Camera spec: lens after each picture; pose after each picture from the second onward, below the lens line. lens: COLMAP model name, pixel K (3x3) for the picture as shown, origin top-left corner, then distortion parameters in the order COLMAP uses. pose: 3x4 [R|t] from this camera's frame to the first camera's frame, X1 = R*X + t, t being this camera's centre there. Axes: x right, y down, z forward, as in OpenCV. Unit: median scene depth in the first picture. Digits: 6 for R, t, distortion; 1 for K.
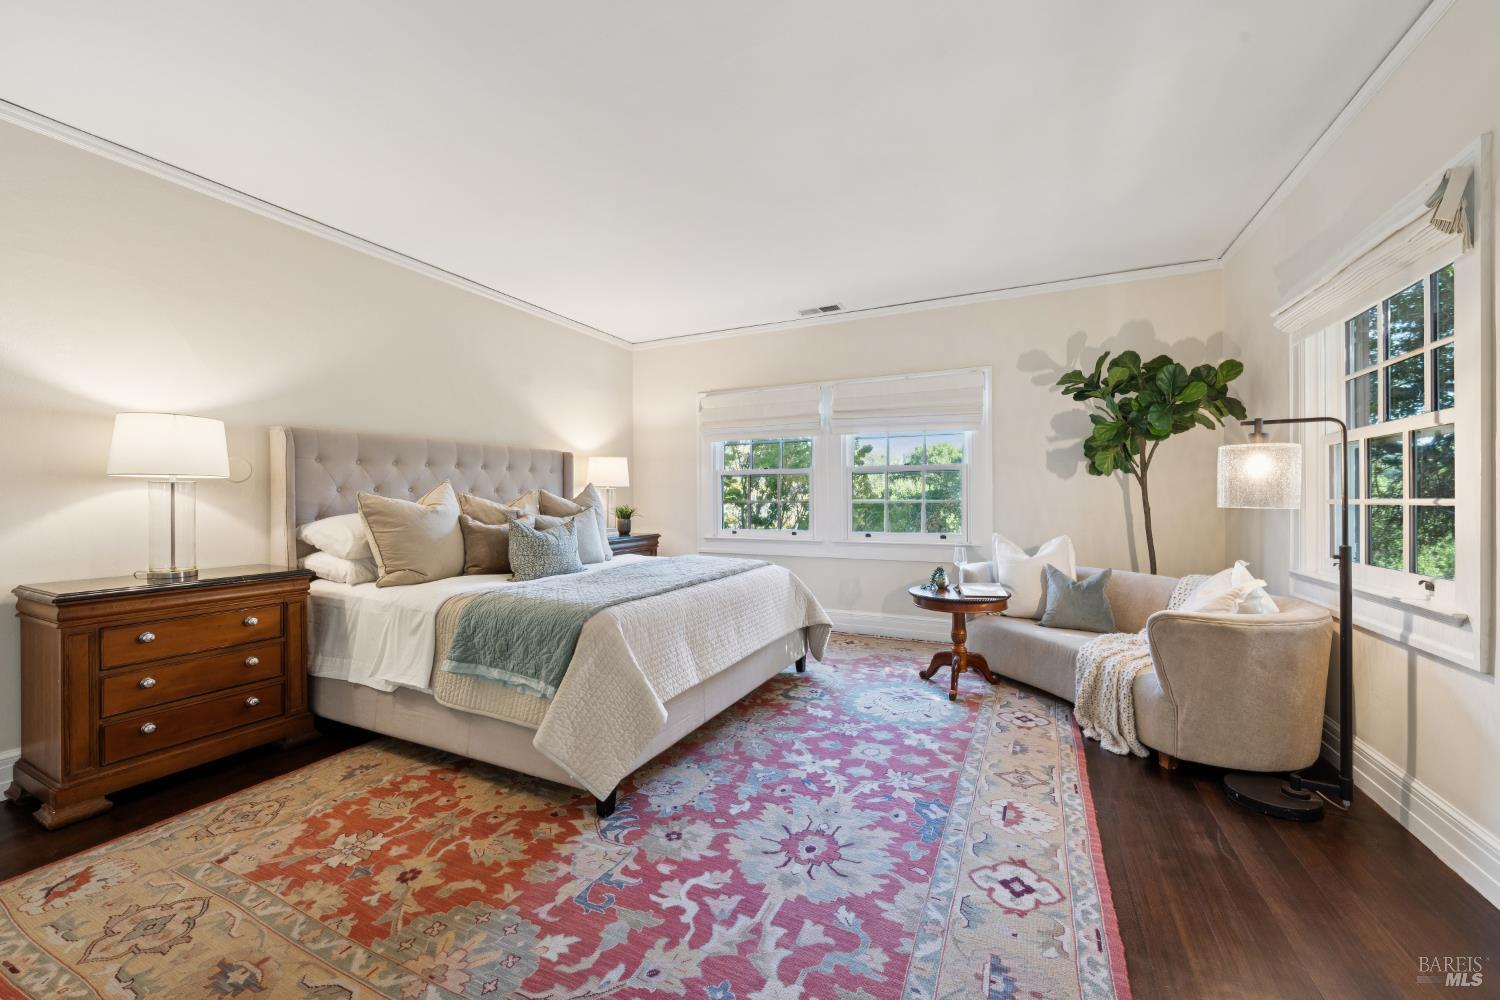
lens RADIAL K [[580.5, 0, 752.4], [0, 580.5, 498.4], [0, 0, 1]] dist [0.000109, 0.000089]
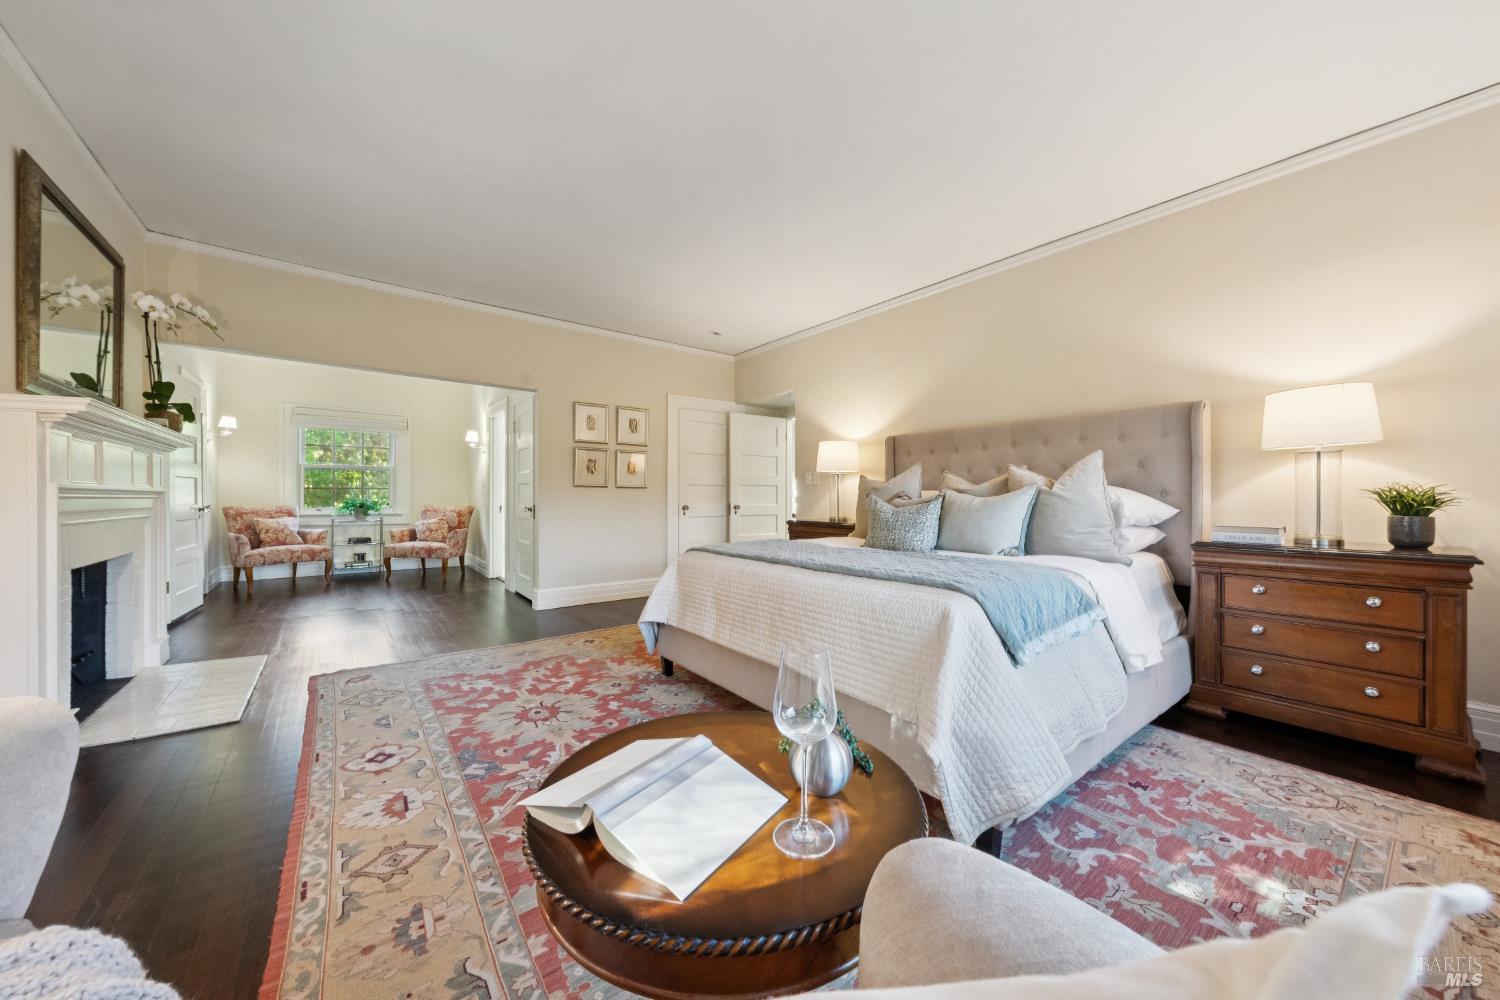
lens RADIAL K [[531.5, 0, 755.6], [0, 531.5, 496.0], [0, 0, 1]] dist [-0.000813, -0.000040]
pose [[-0.445870, 0.002575, -0.895094, 0.985088], [-0.001582, 0.999992, 0.003665, 0.054447], [0.895096, 0.003050, -0.445862, 1.961196]]
